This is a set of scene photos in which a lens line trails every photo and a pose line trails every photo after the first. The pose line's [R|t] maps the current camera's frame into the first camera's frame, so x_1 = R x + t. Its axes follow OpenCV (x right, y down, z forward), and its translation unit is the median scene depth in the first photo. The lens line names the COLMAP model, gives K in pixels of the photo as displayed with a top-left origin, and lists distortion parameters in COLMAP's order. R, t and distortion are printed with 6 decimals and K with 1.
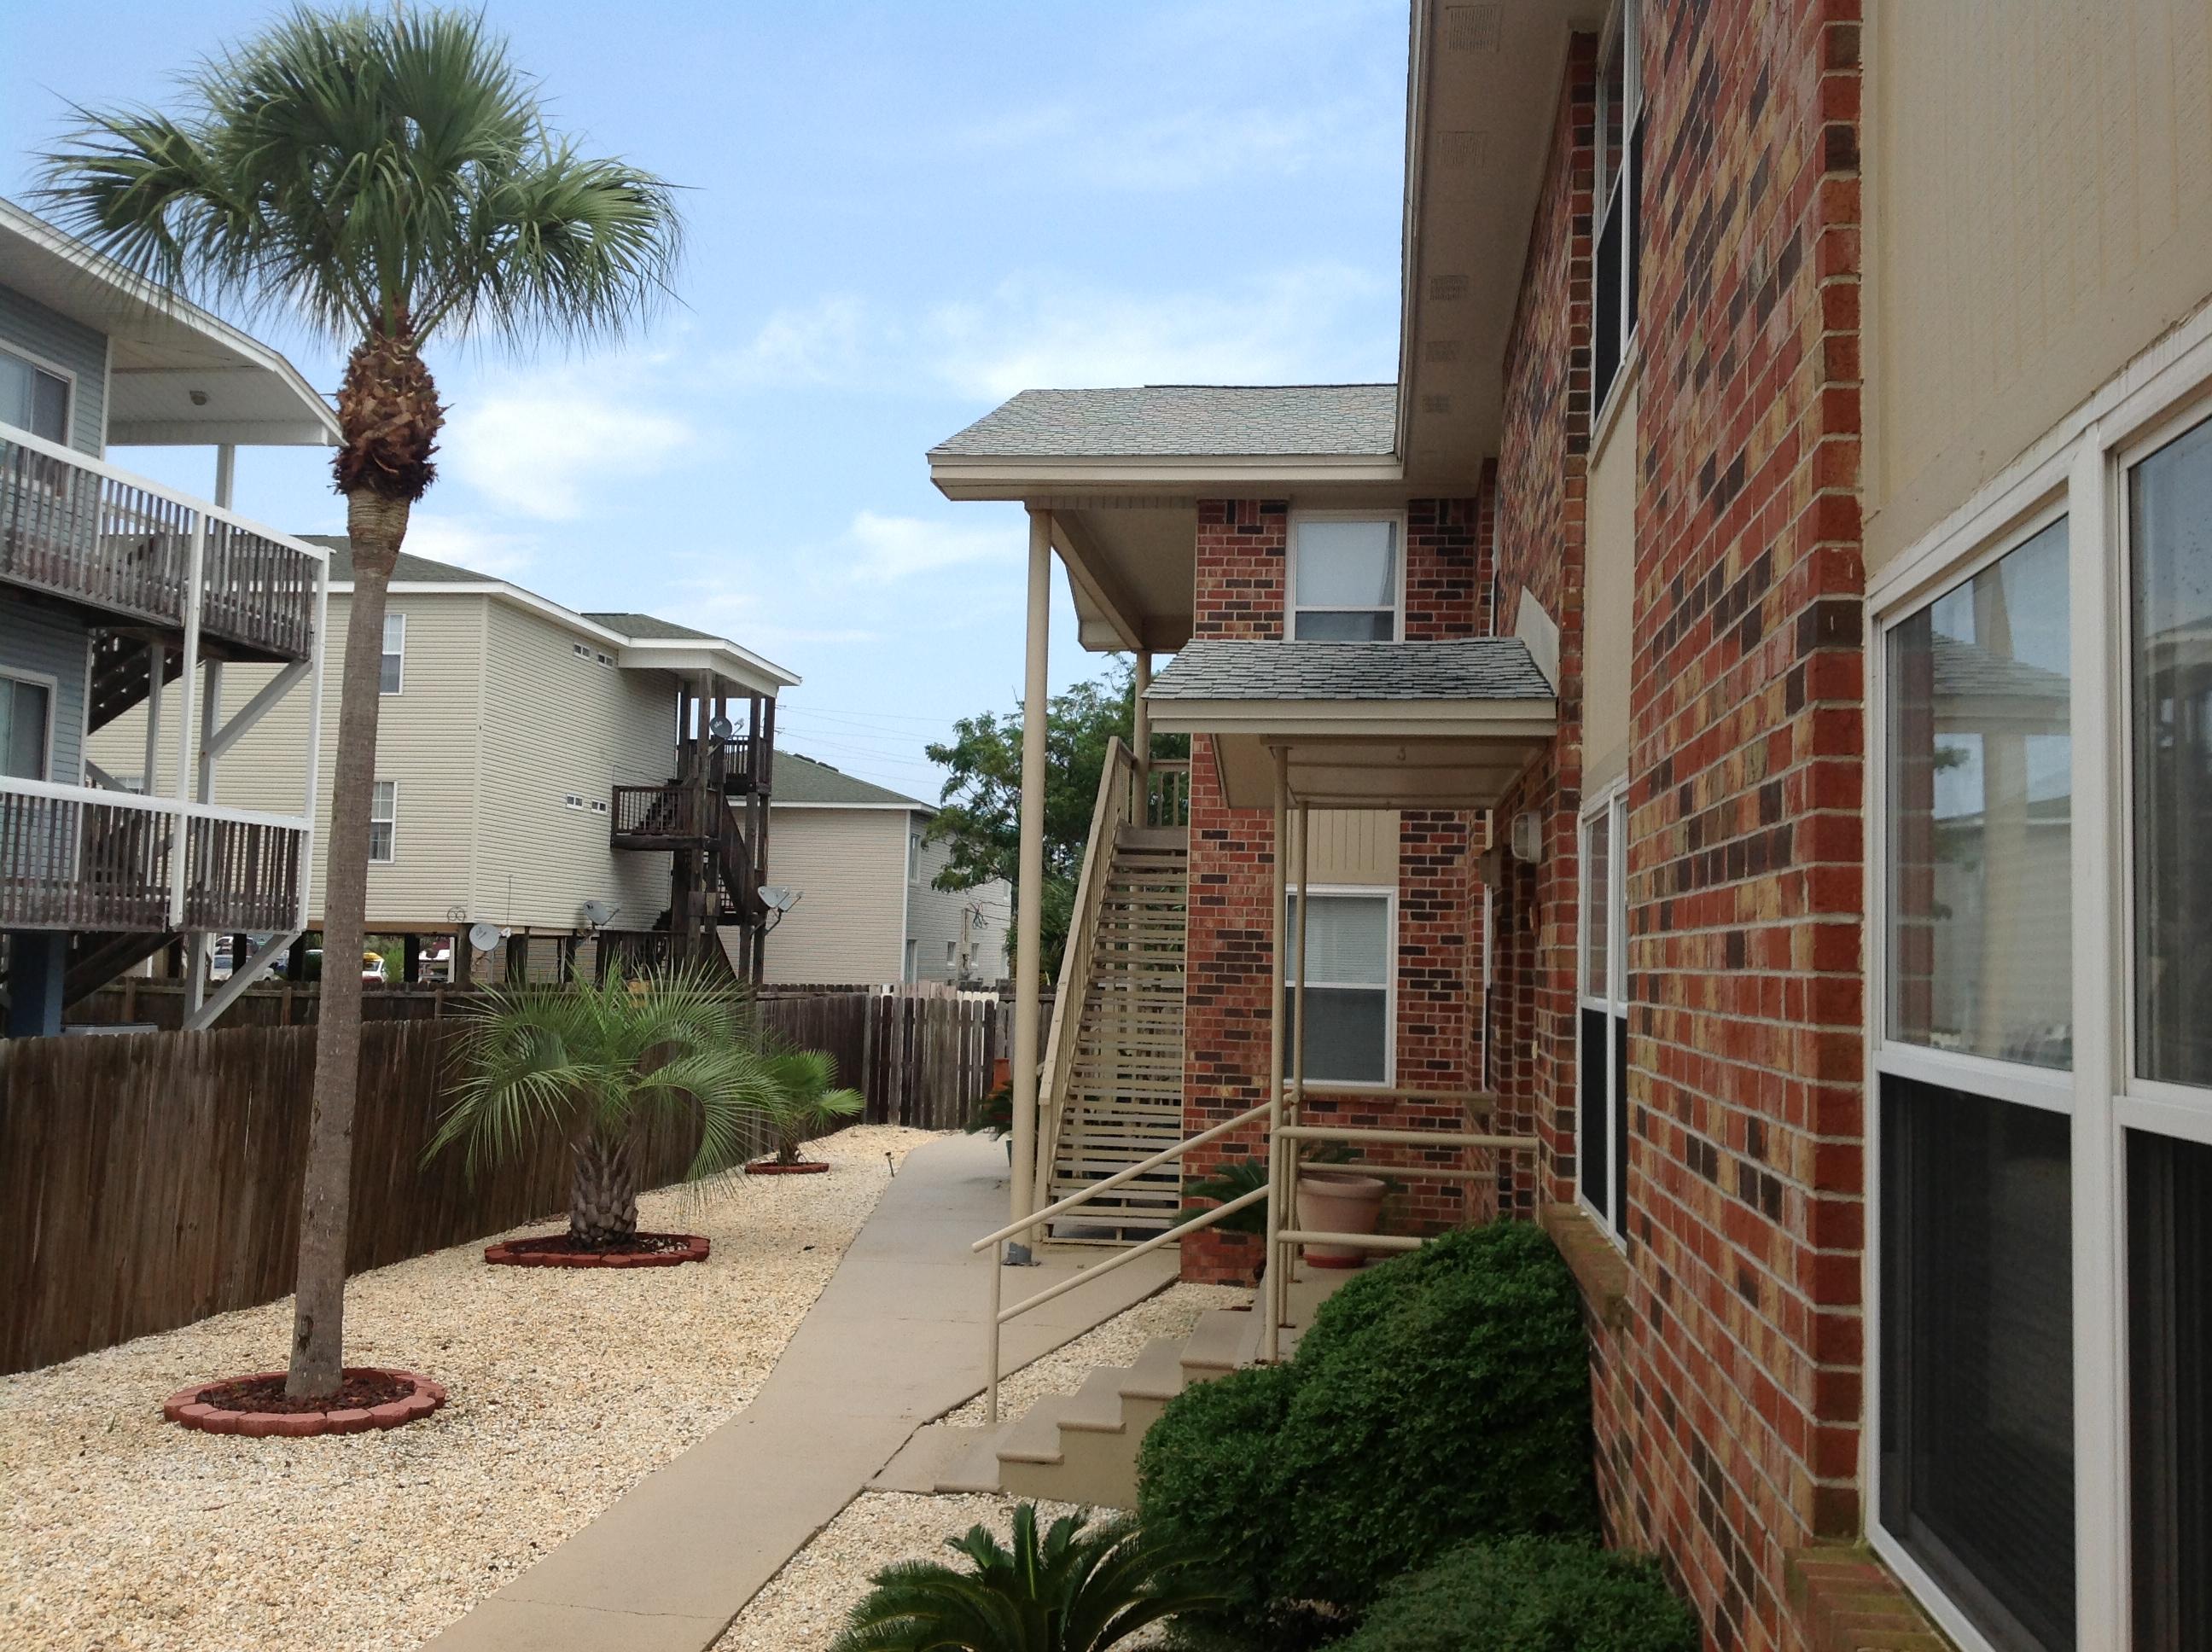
lens RADIAL K [[2200.5, 0, 1106.0], [0, 2200.5, 826.0], [0, 0, 1]] dist [0.286664, -0.418021]
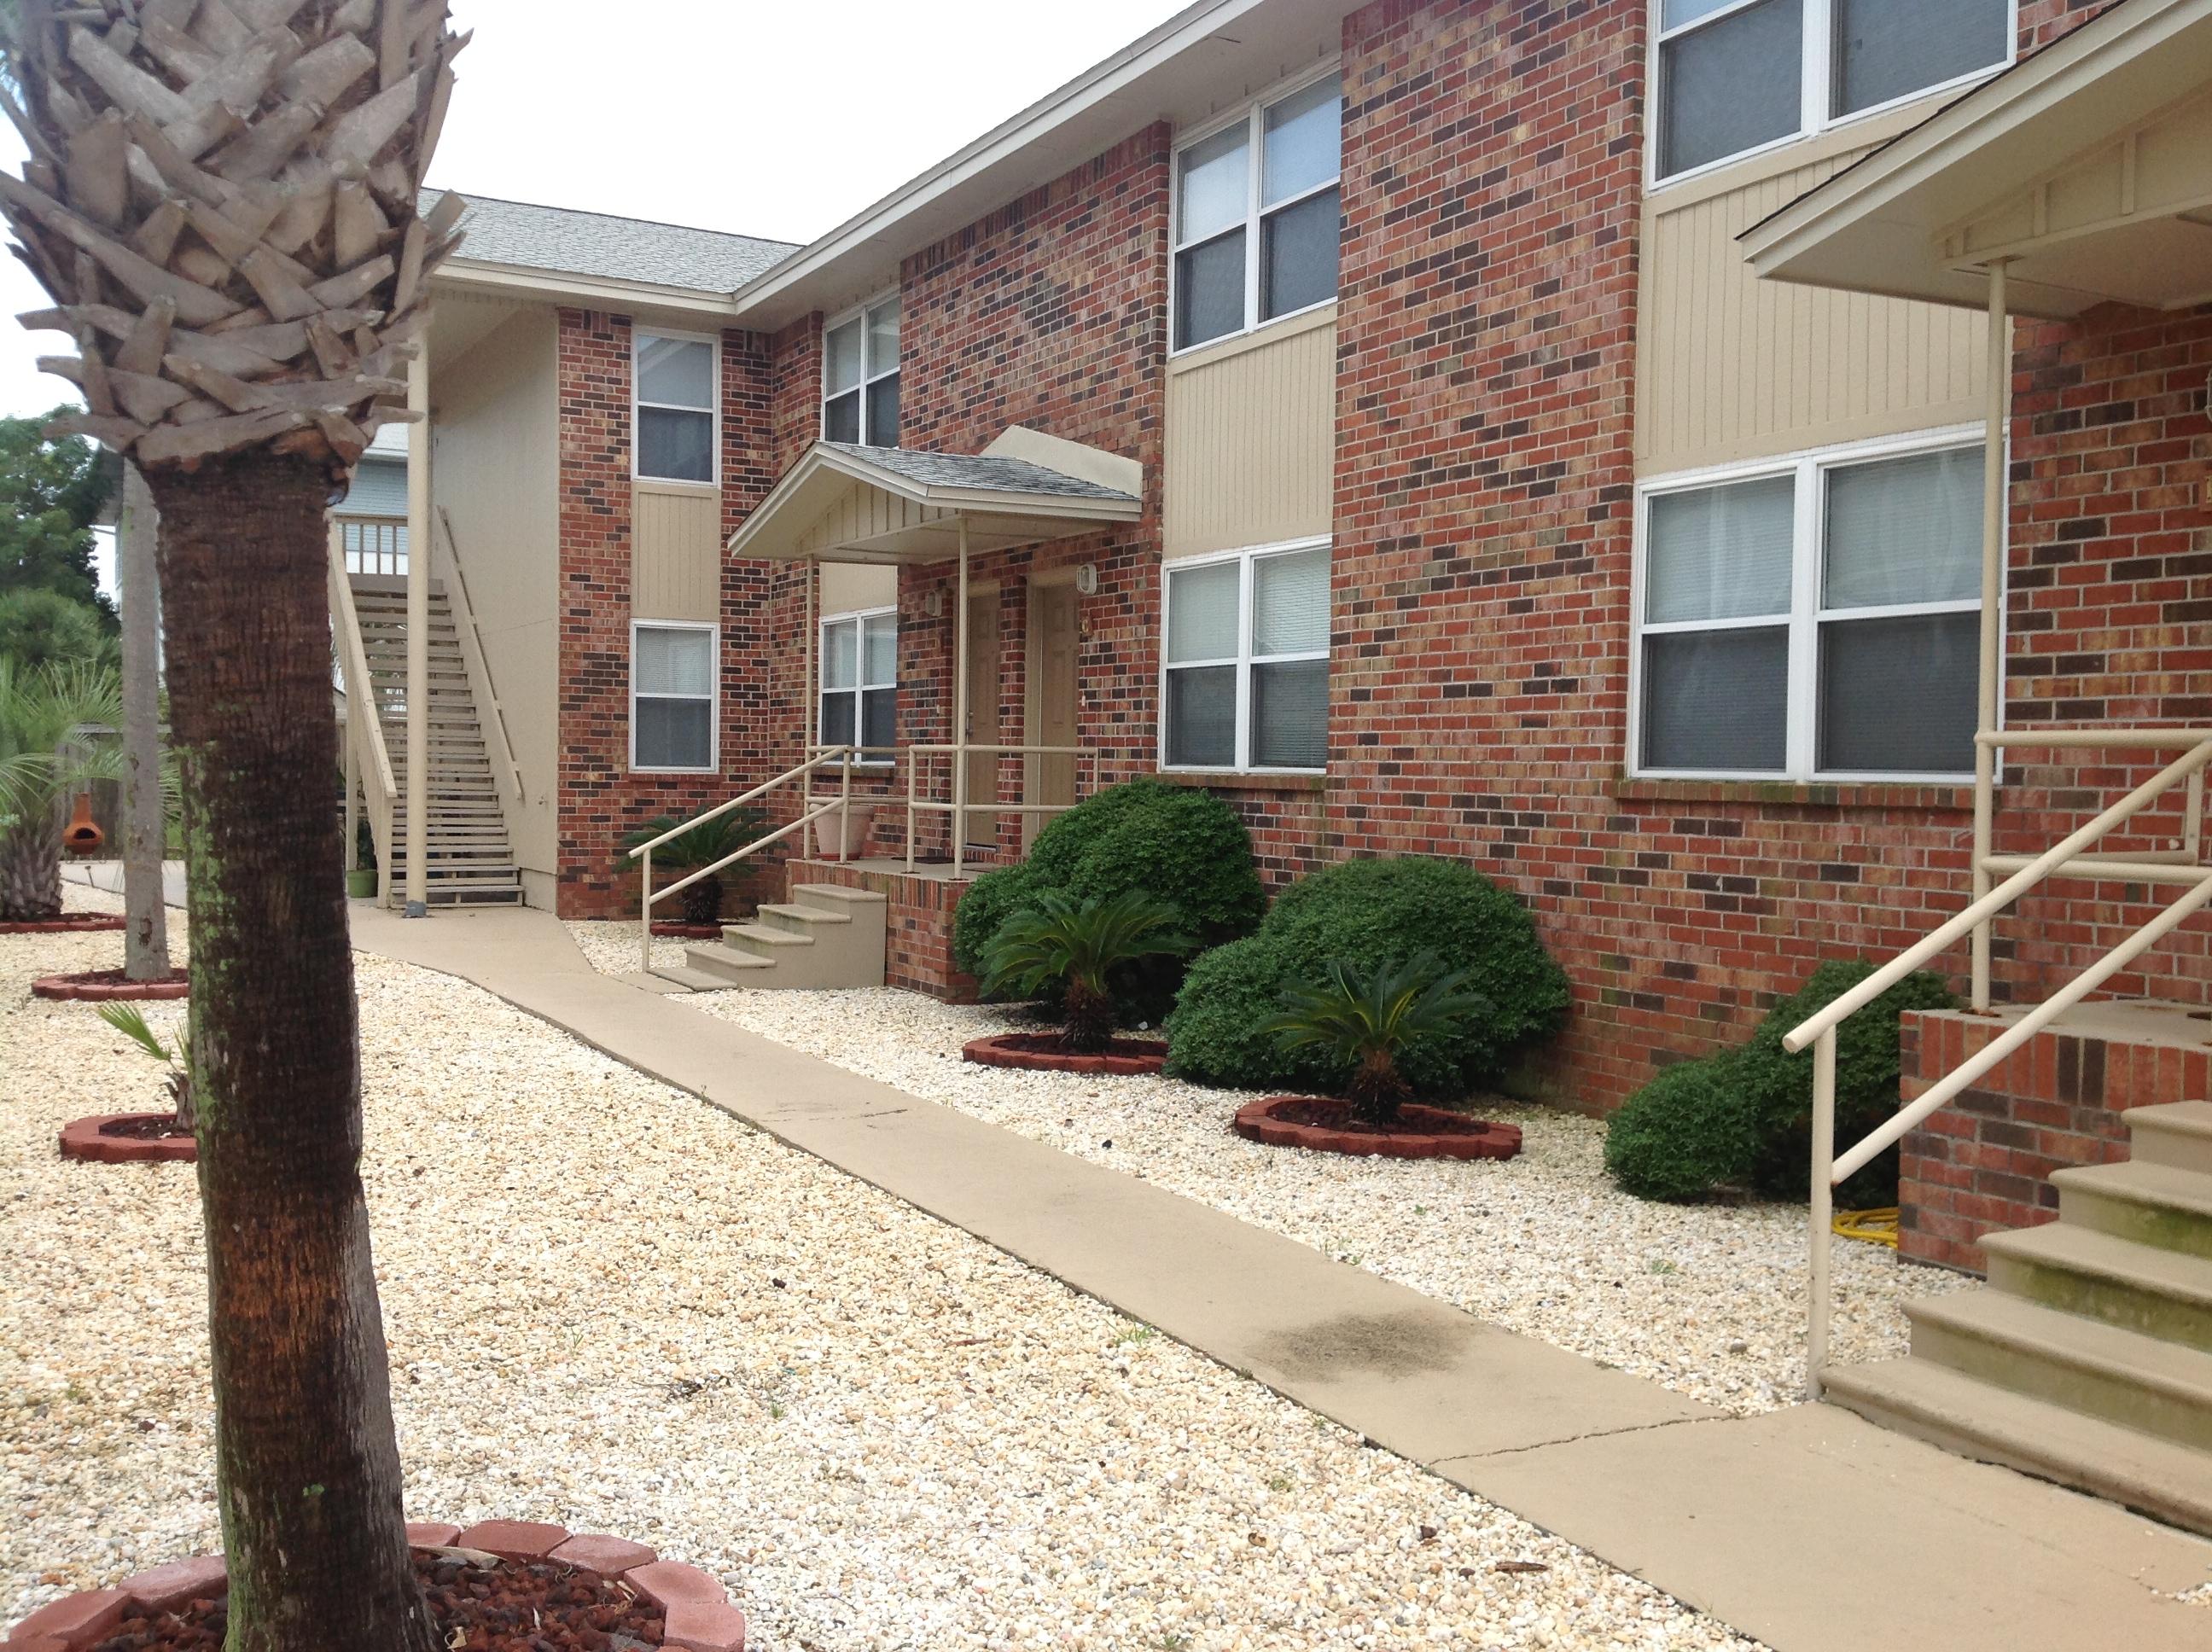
lens RADIAL K [[2200.5, 0, 1106.0], [0, 2200.5, 826.0], [0, 0, 1]] dist [0.286664, -0.418021]
pose [[0.825439, -0.025797, 0.563901, -0.440241], [-0.028302, 0.995808, 0.086983, 0.026117], [-0.563781, -0.087759, 0.821249, -0.255742]]
